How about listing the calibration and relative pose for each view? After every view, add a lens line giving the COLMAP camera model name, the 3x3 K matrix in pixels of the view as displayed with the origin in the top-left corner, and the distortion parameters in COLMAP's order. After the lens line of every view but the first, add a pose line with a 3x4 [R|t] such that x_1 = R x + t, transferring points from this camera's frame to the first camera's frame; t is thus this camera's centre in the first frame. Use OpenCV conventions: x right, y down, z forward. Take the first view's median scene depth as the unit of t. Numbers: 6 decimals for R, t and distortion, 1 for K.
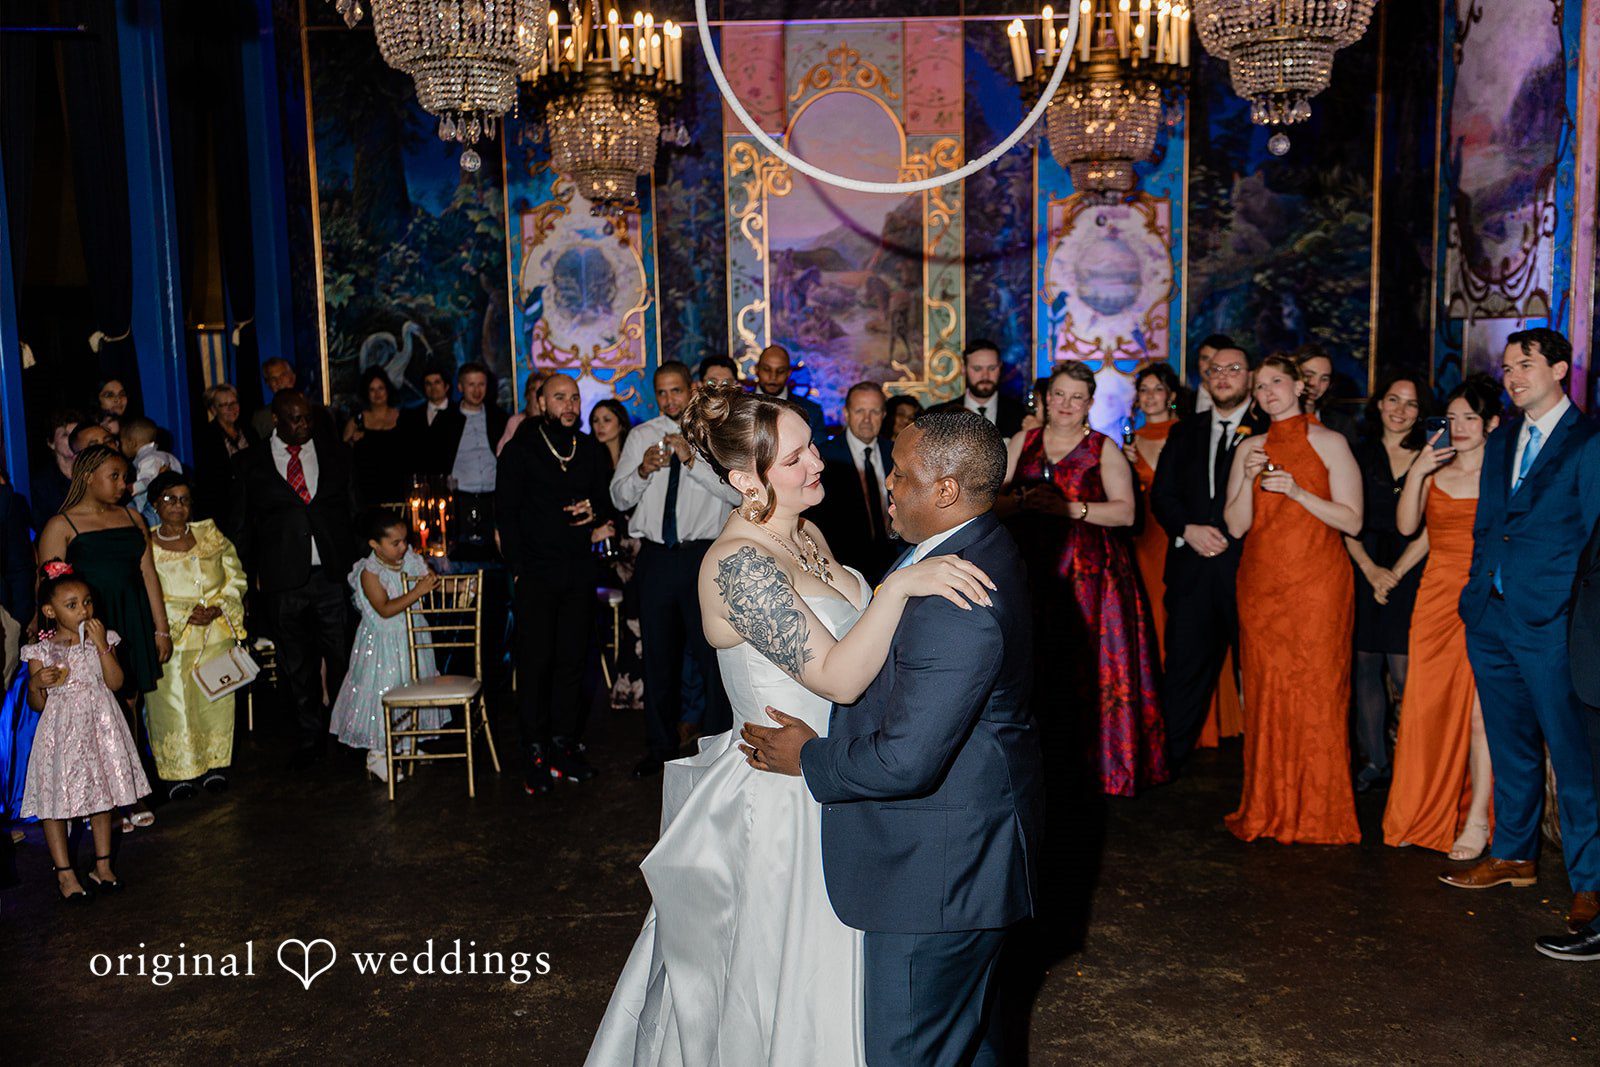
lens RADIAL K [[1542.5, 0, 800.0], [0, 1542.5, 533.5], [0, 0, 1]] dist [0.080033, -0.156847]
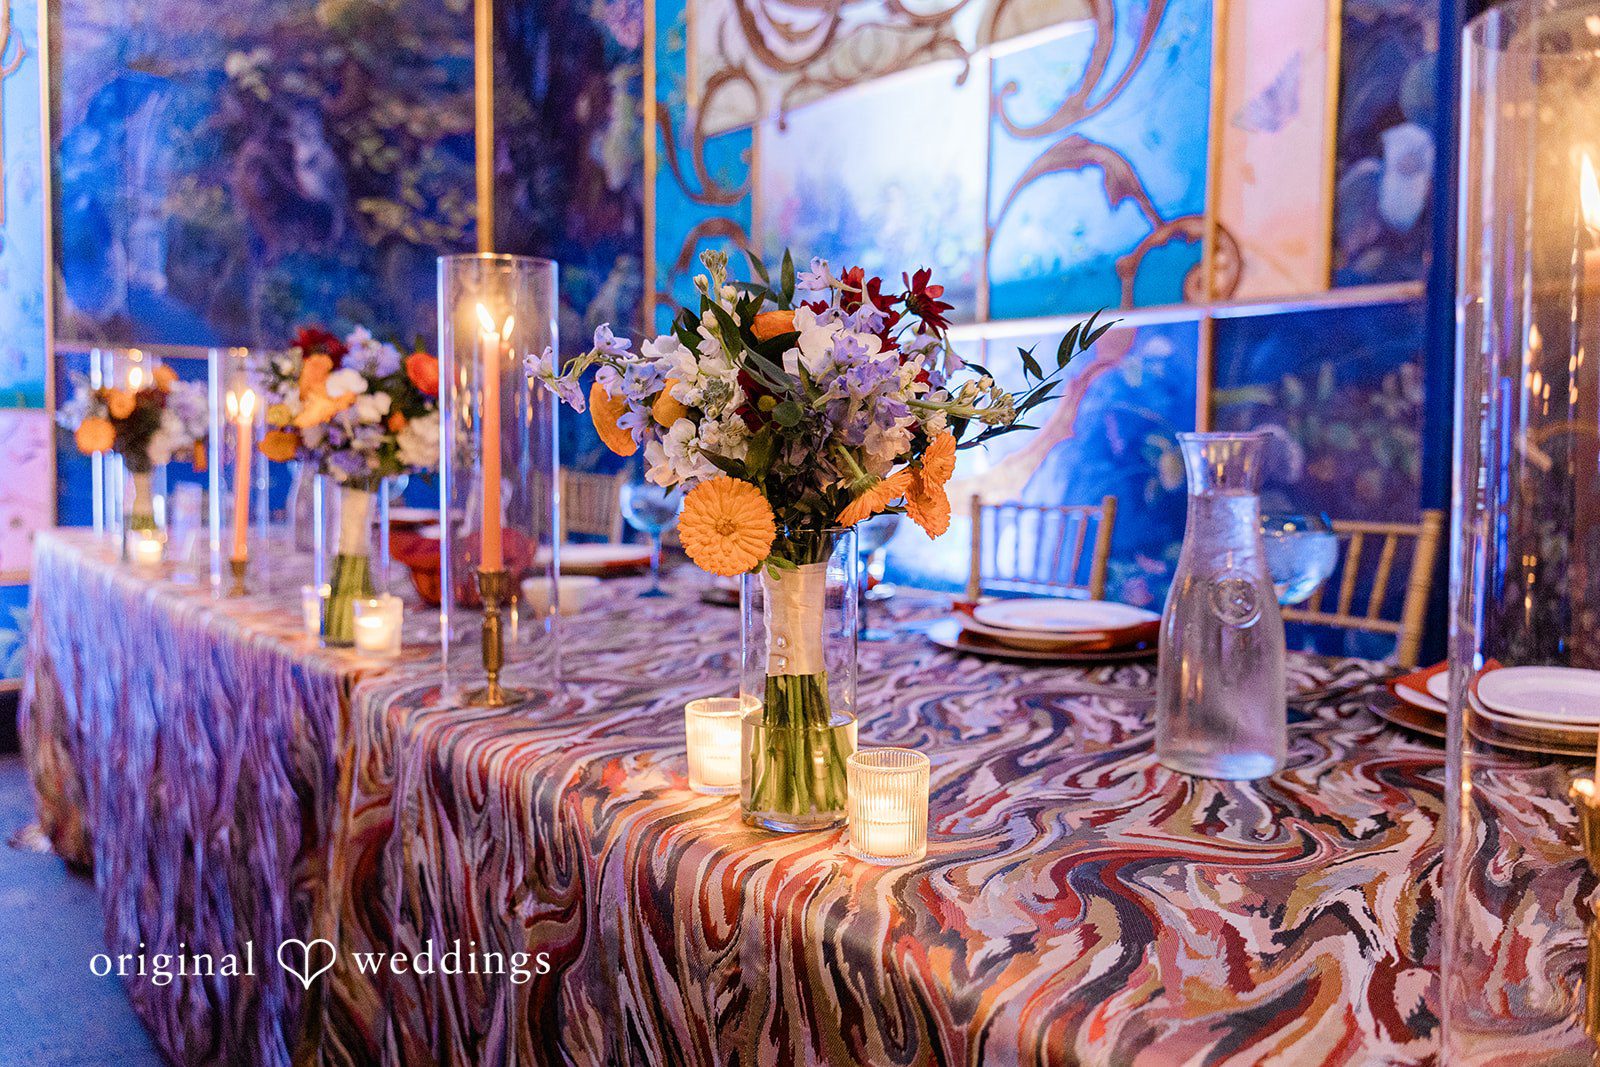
lens RADIAL K [[1342.5, 0, 800.0], [0, 1342.5, 533.5], [0, 0, 1]] dist [0.004496, -0.001539]
pose [[0.777284, -0.015496, 0.628959, 0.181631], [0.053343, 0.997720, -0.041341, -0.011508], [-0.626884, 0.065684, 0.776339, 0.625744]]
